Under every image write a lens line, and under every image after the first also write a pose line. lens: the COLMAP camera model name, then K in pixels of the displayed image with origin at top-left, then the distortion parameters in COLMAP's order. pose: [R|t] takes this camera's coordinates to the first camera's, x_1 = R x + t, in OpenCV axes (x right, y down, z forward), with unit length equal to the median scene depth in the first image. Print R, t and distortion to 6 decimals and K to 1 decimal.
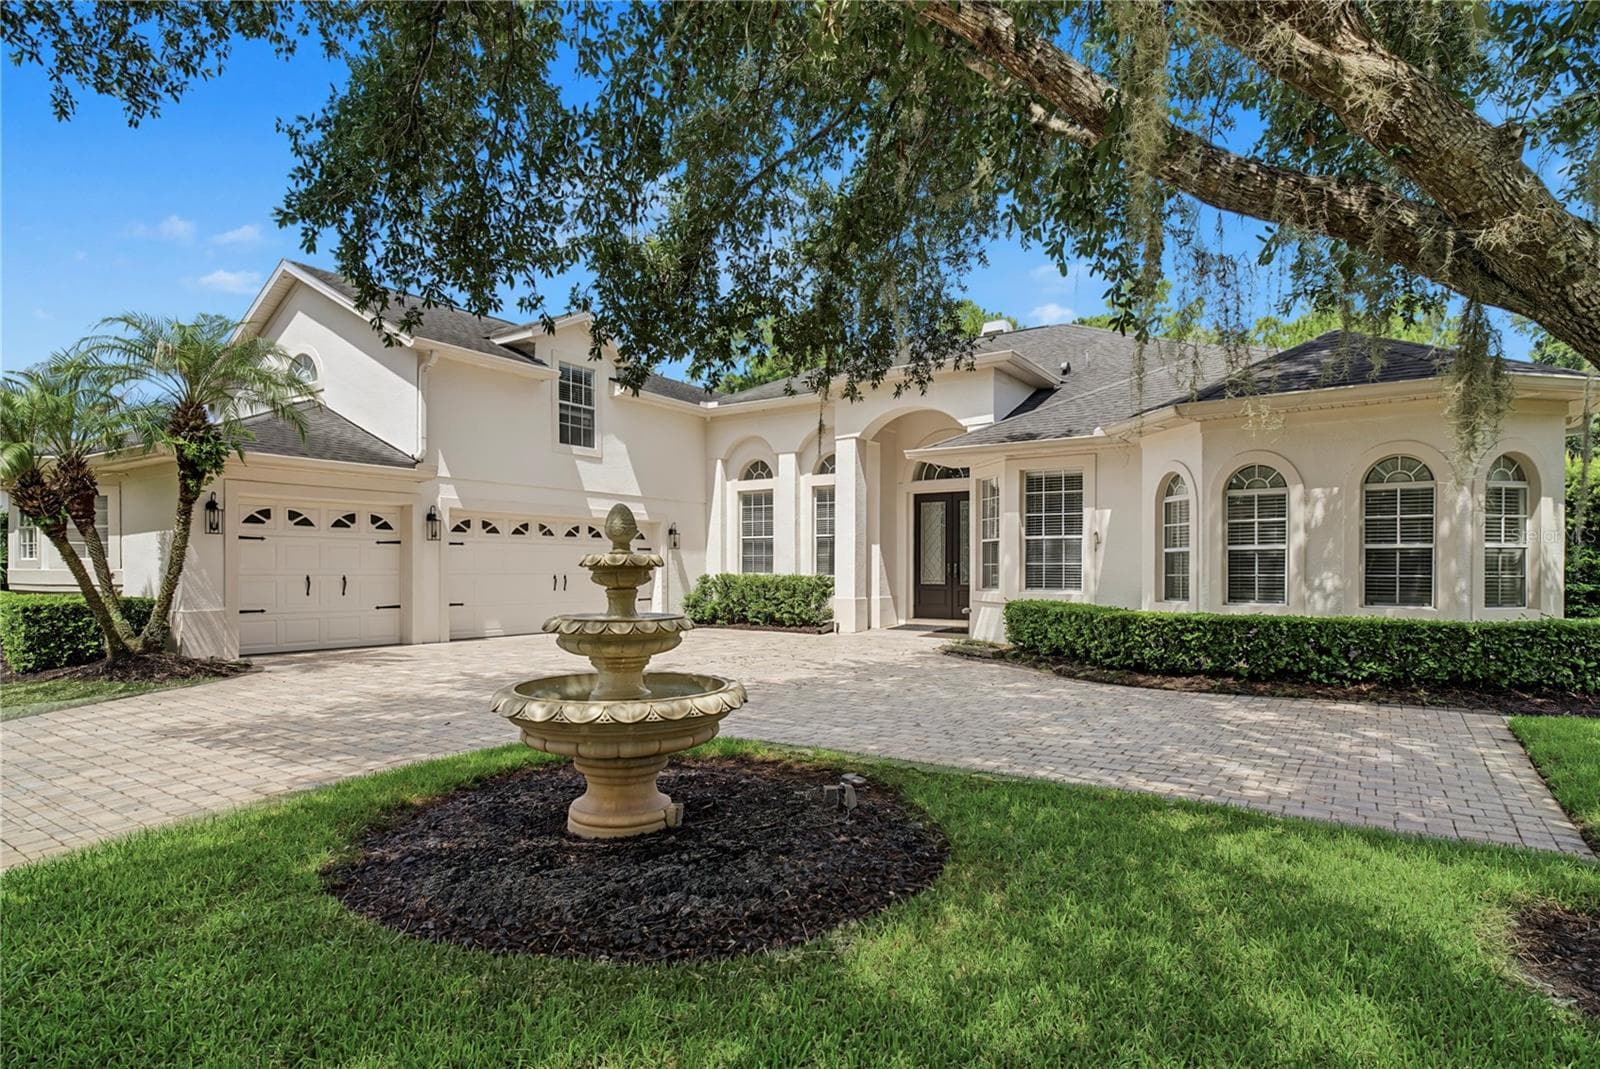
lens RADIAL K [[840.3, 0, 800.0], [0, 840.3, 534.5], [0, 0, 1]] dist [0.001391, 0.000173]
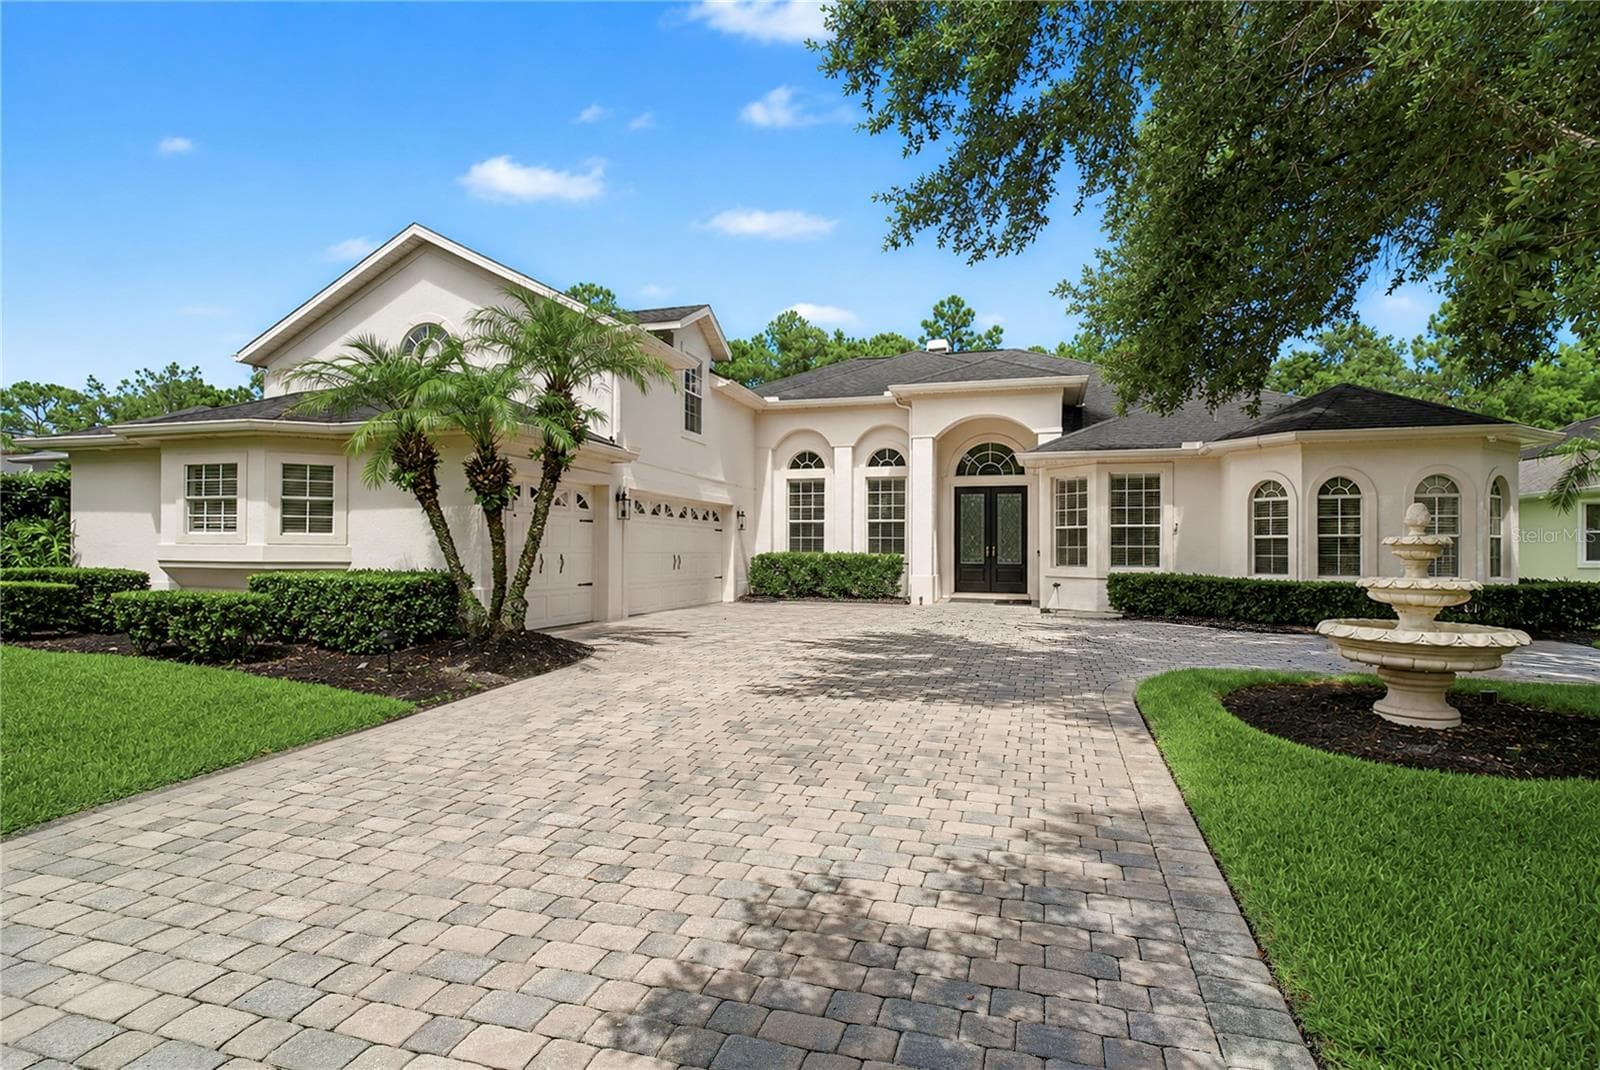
lens RADIAL K [[802.2, 0, 800.0], [0, 802.2, 535.0], [0, 0, 1]] dist [-0.000710, -0.000074]
pose [[0.951214, 0.011148, 0.308330, -0.551750], [-0.016992, 0.999723, 0.016276, 0.005938], [-0.308063, -0.020721, 0.951140, -0.005022]]
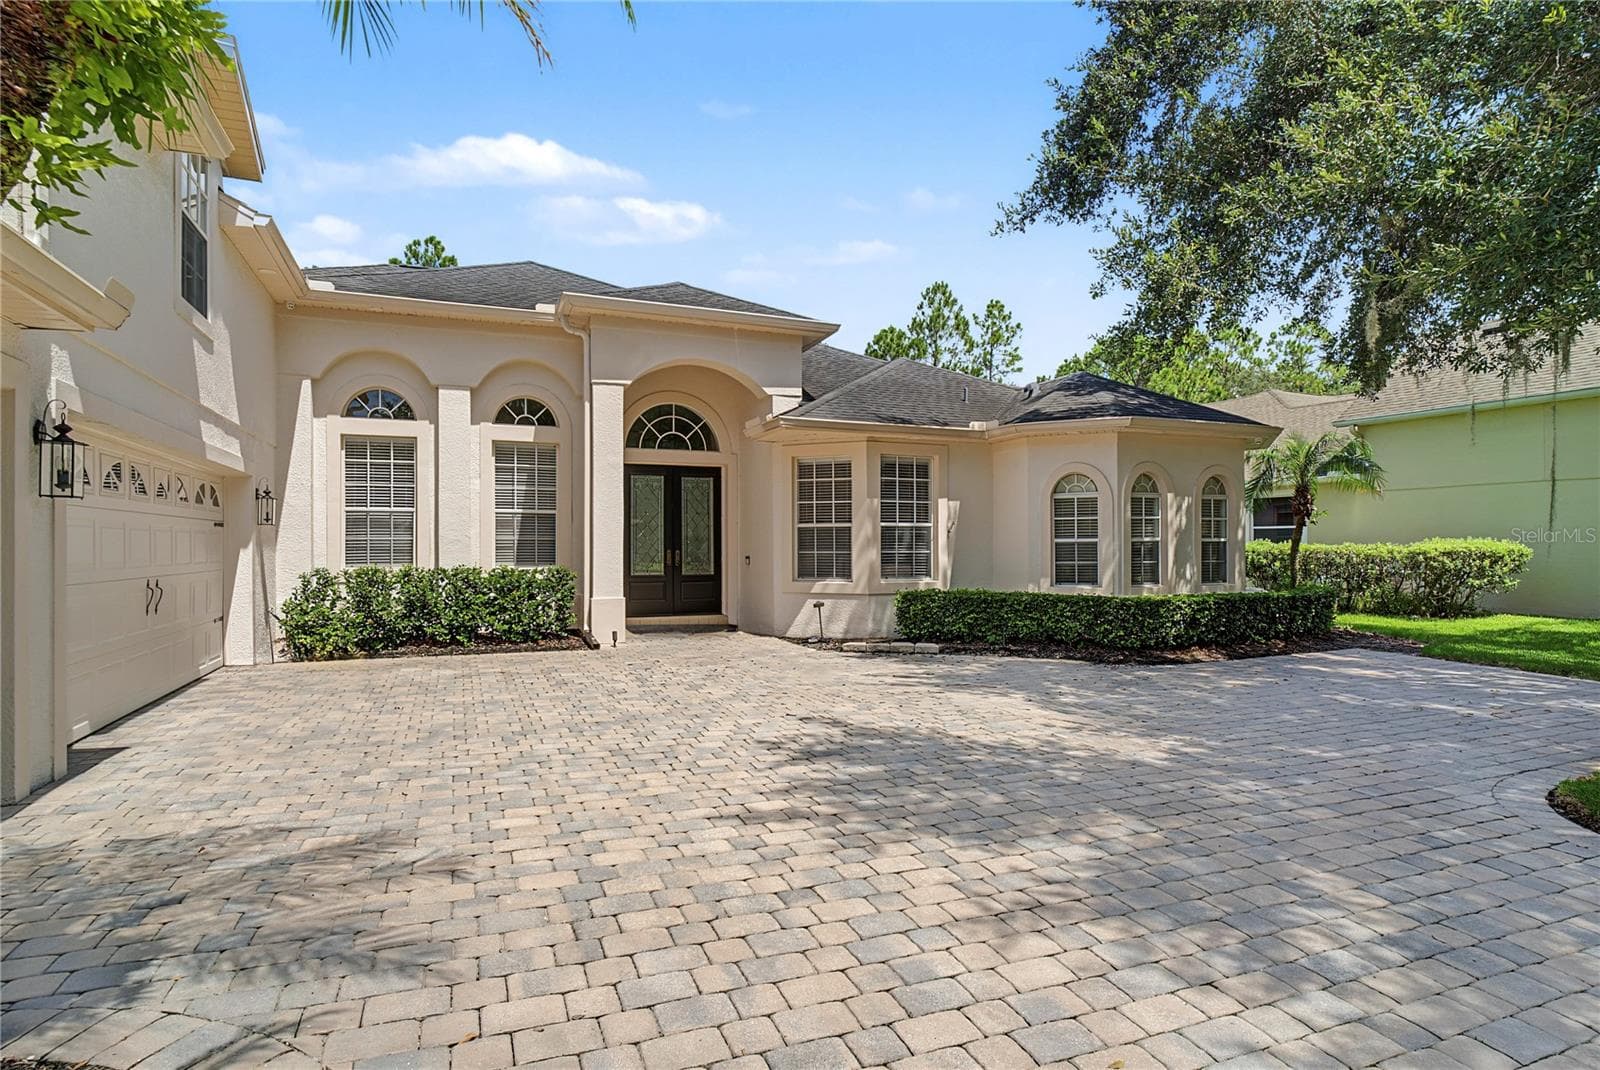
lens RADIAL K [[840.3, 0, 800.0], [0, 840.3, 535.0], [0, 0, 1]] dist [0.001391, 0.000173]
pose [[0.567567, 0.009239, 0.823275, -0.570077], [-0.030468, 0.999488, 0.009788, 0.009146], [-0.822763, -0.030639, 0.567558, 0.535203]]
